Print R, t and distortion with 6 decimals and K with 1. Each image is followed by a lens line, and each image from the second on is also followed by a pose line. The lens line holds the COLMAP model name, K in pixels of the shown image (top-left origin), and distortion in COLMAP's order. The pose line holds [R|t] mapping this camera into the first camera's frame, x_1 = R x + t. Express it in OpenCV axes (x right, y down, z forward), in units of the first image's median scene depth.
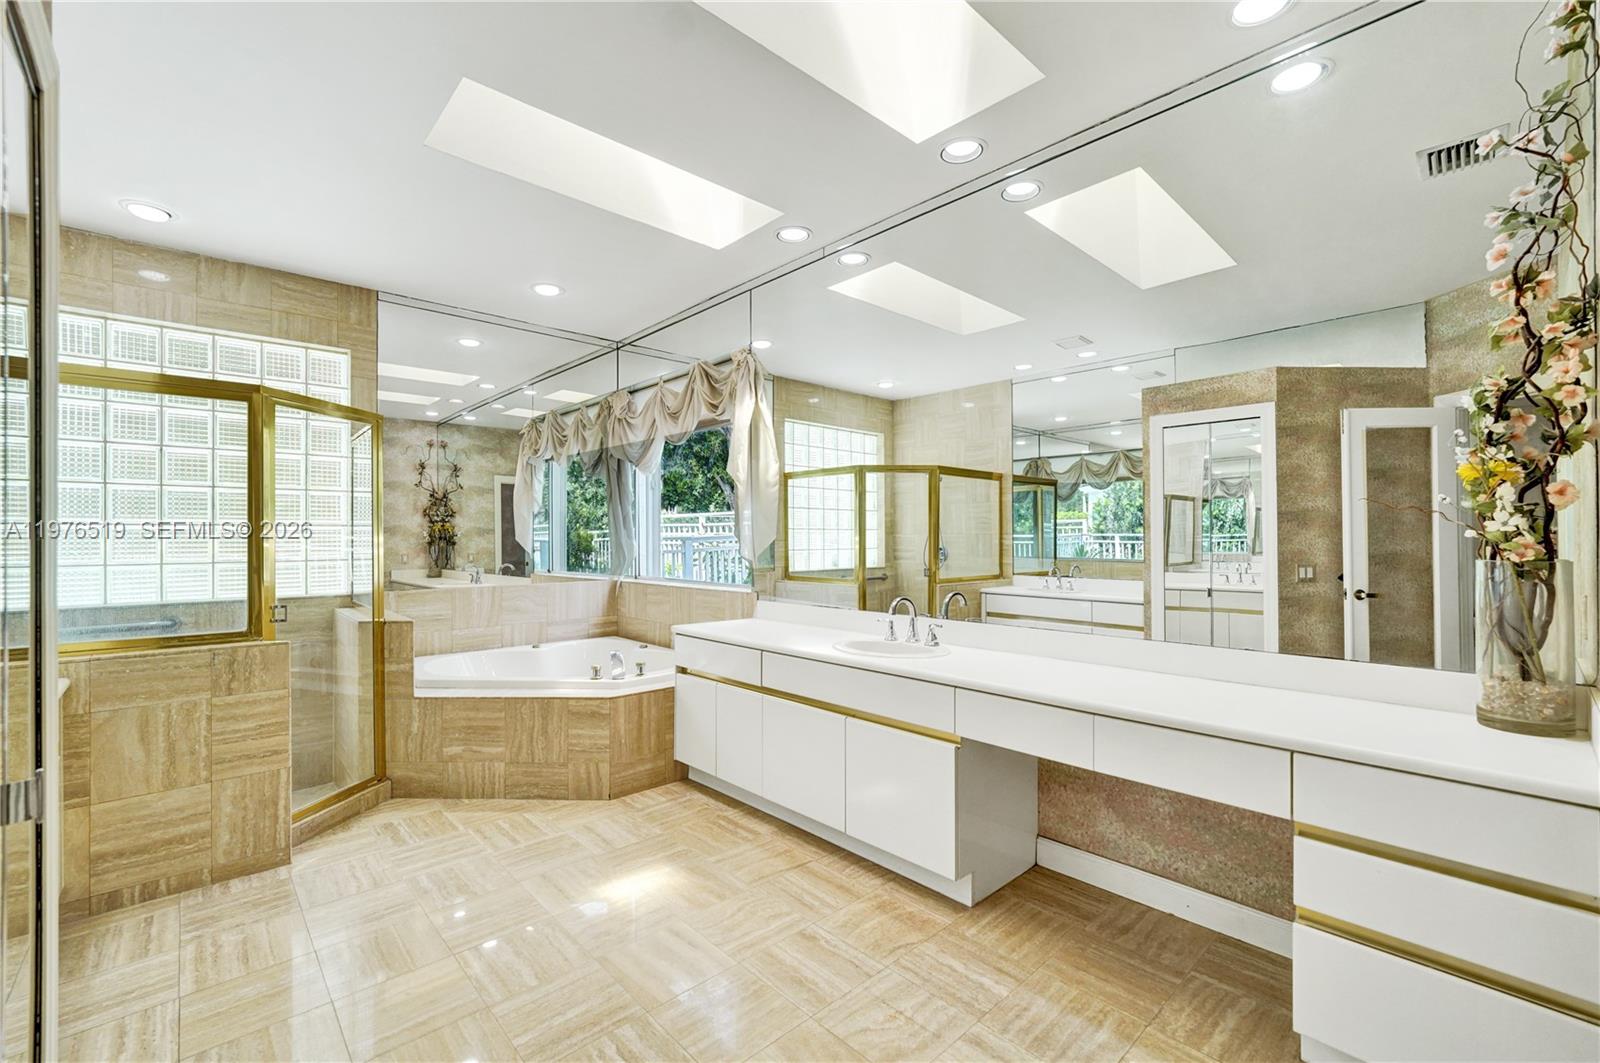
lens RADIAL K [[679.7, 0, 789.4], [0, 679.7, 533.1], [0, 0, 1]] dist [-0.001879, -0.000265]
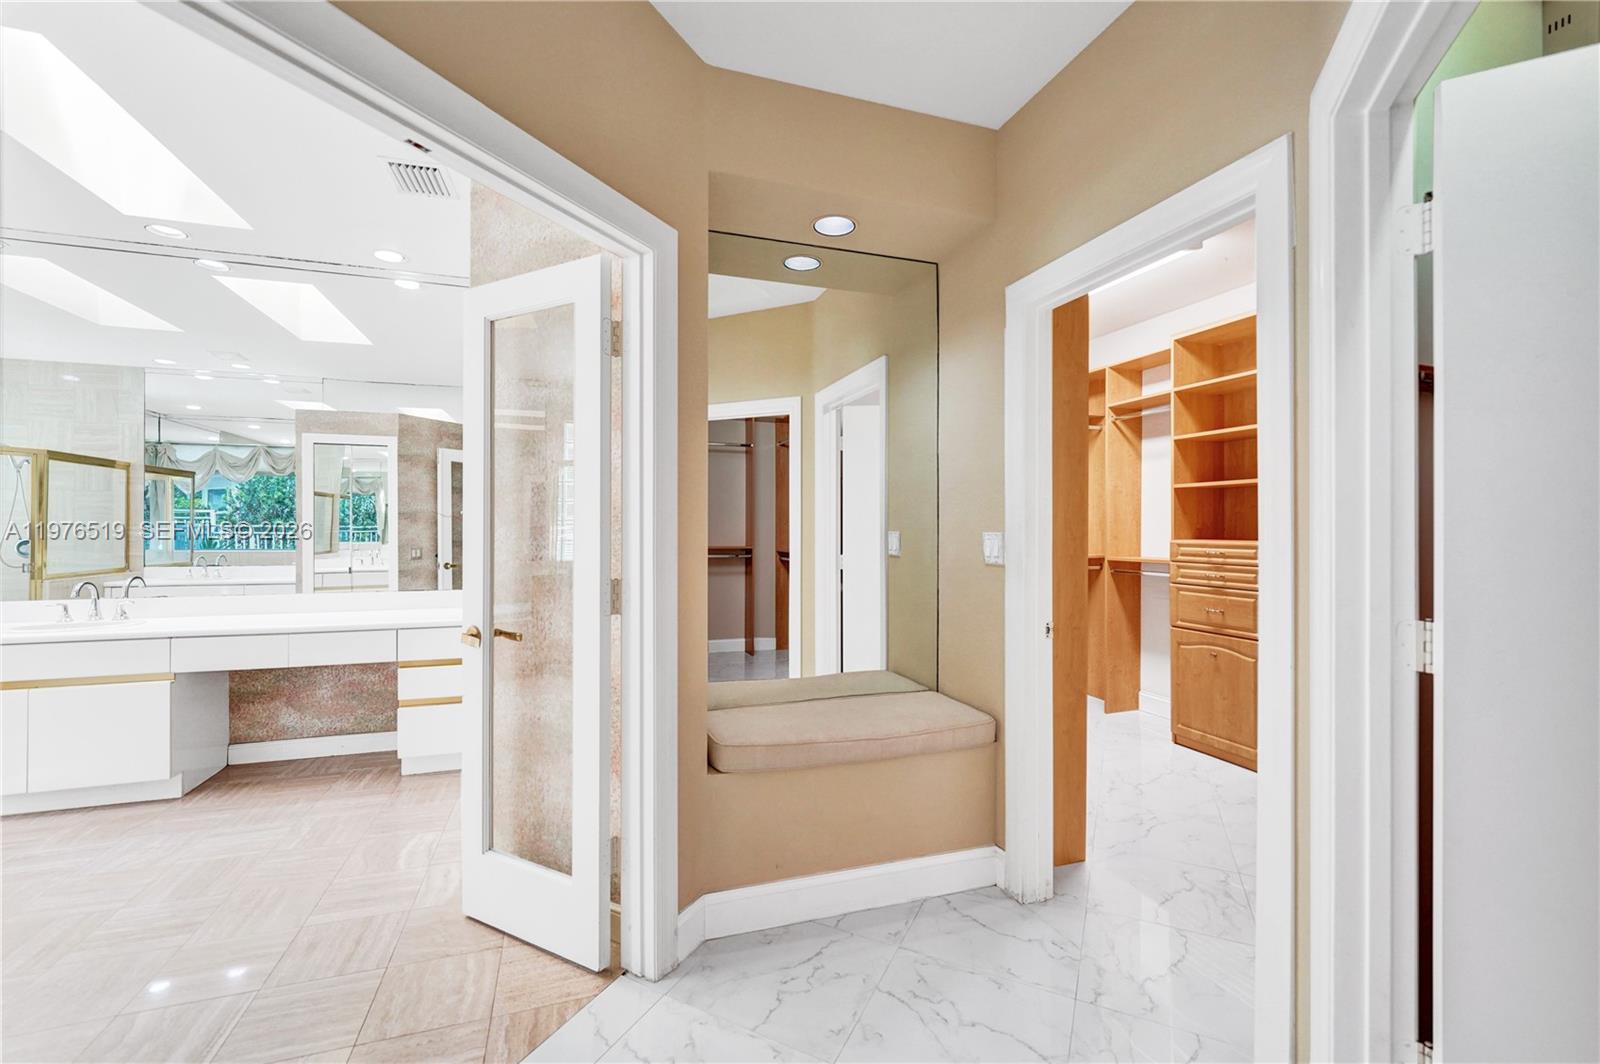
lens RADIAL K [[660.0, 0, 800.1], [0, 660.0, 525.0], [0, 0, 1]] dist [-0.011923, 0.000957]
pose [[0.394607, 0.006635, 0.918826, -0.245392], [-0.008193, 0.999960, -0.003702, -0.005568], [-0.918813, -0.006068, 0.394646, -0.362570]]
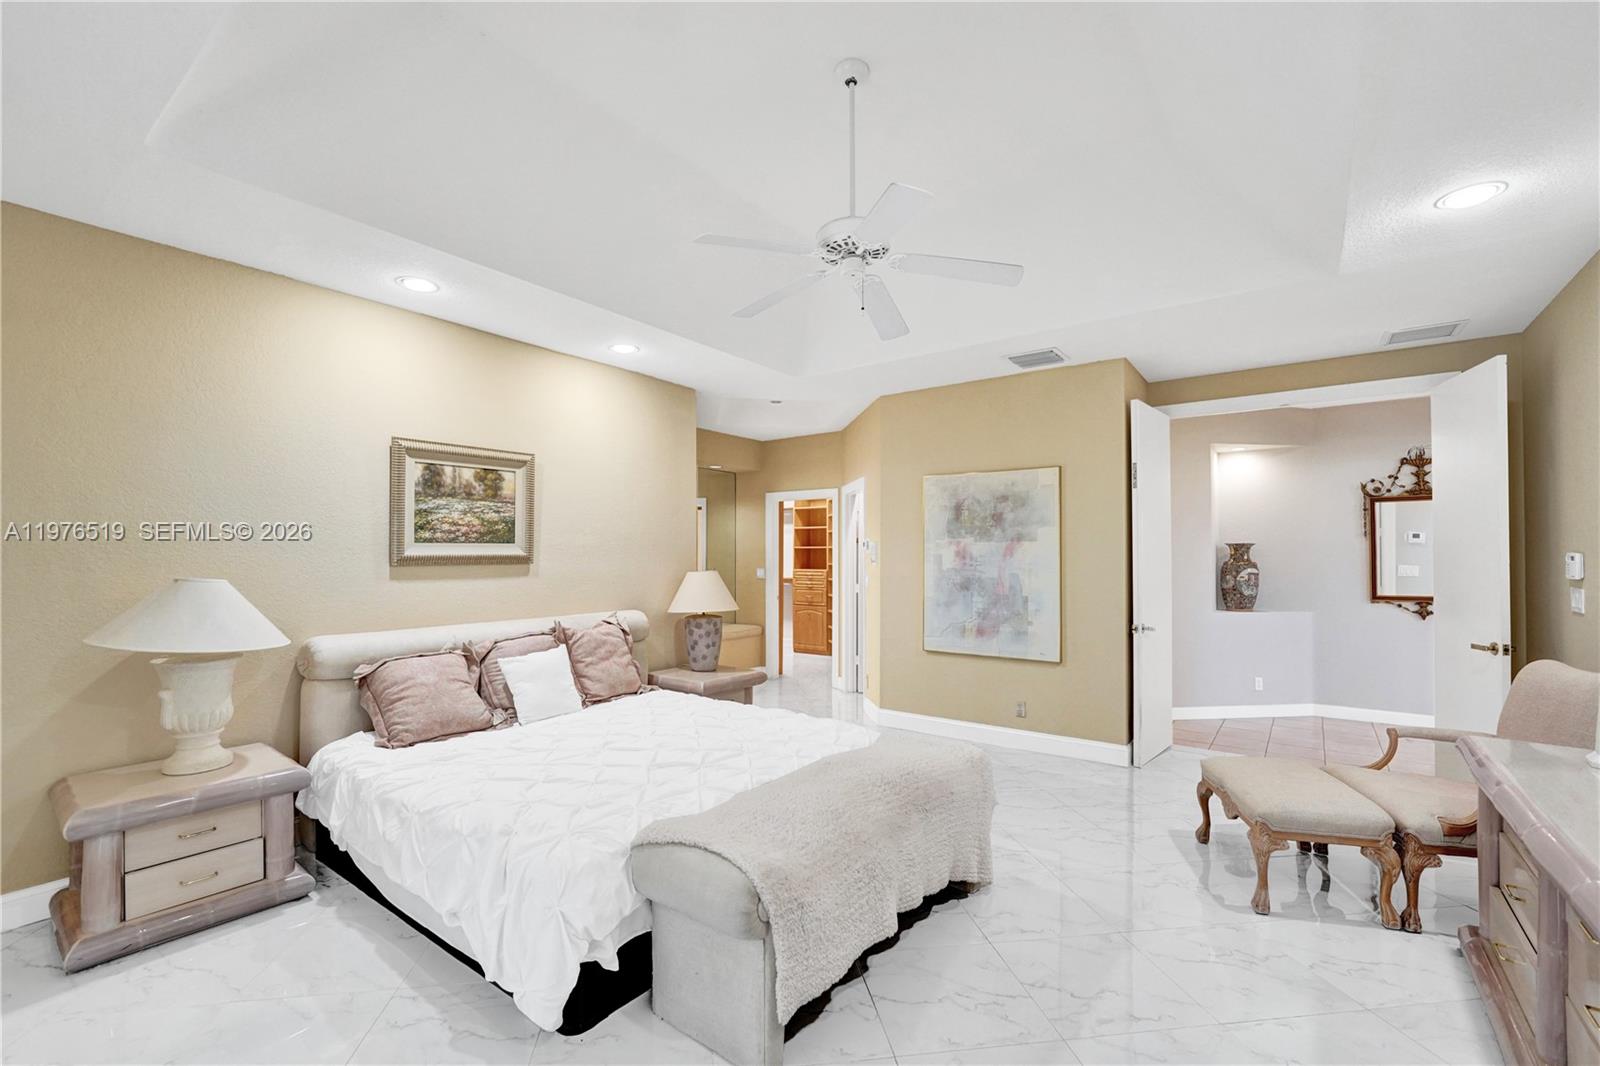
lens RADIAL K [[662.1, 0, 789.6], [0, 662.1, 529.4], [0, 0, 1]] dist [-0.020736, 0.000320]
pose [[-0.195008, 0.042034, 0.979901, -1.552694], [-0.004989, 0.999026, -0.043847, -0.033295], [-0.980789, -0.013439, -0.194608, 0.015170]]
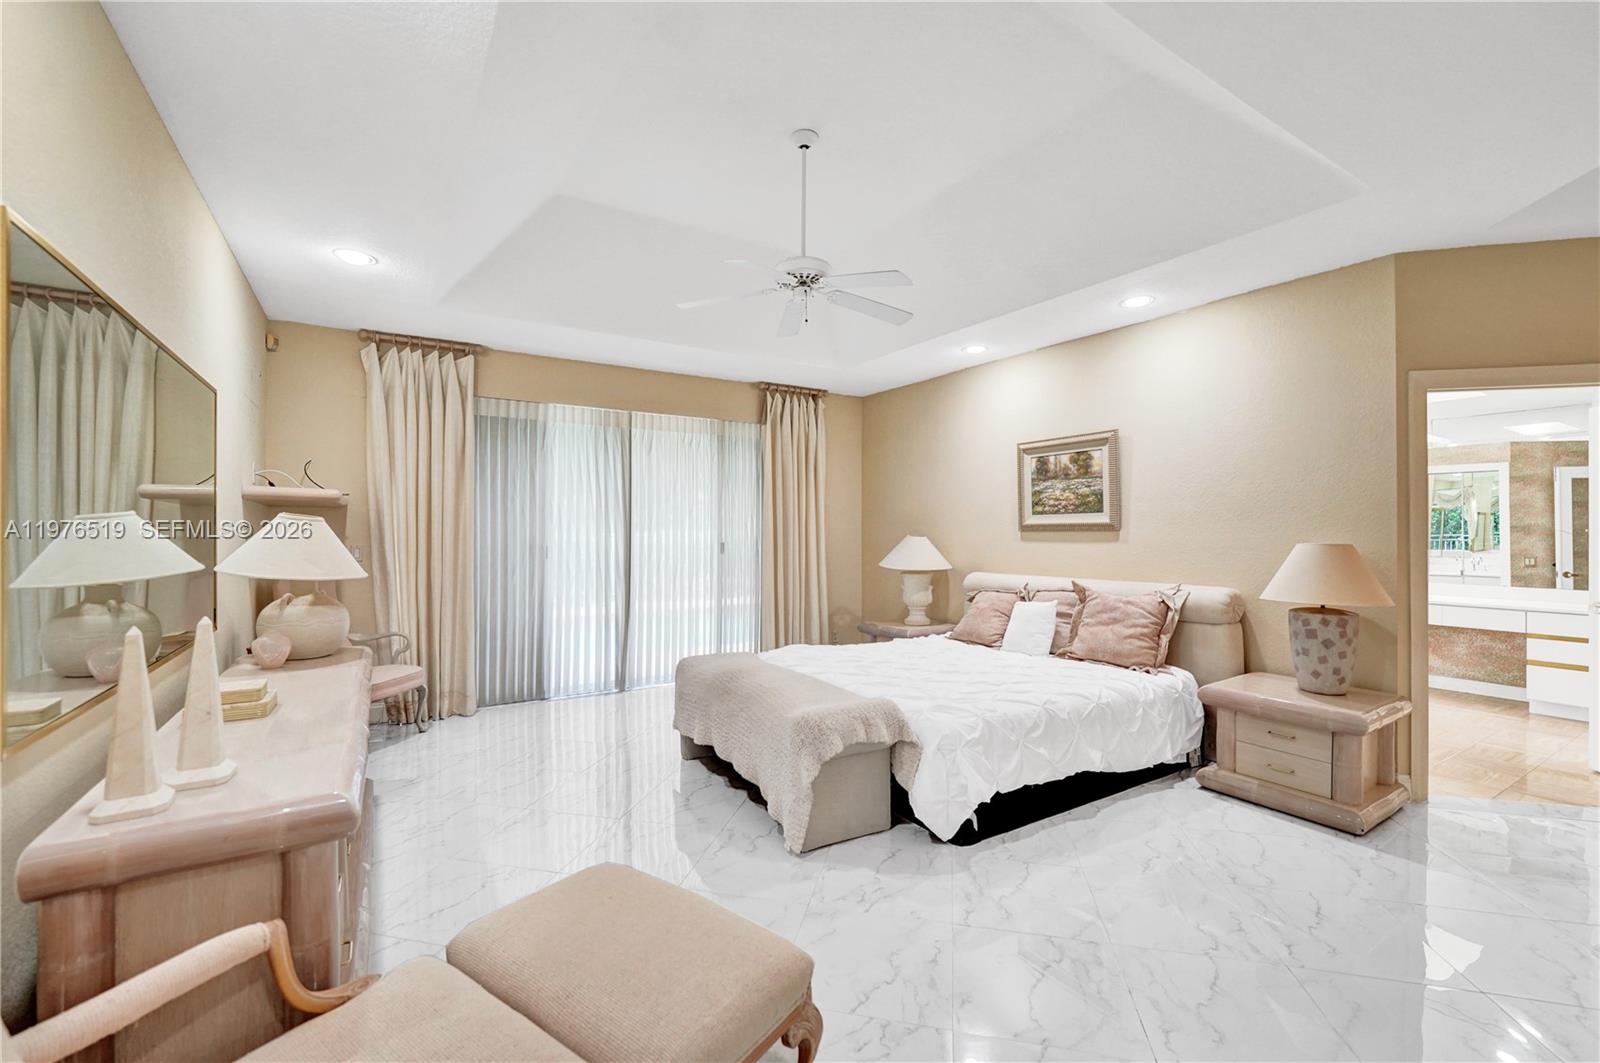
lens RADIAL K [[668.4, 0, 789.4], [0, 668.4, 528.2], [0, 0, 1]] dist [0.000363, 0.000166]
pose [[0.983517, 0.002200, -0.180800, -0.790578], [-0.001462, 0.999990, 0.004214, -0.031169], [0.180808, -0.003880, 0.983511, -1.022320]]
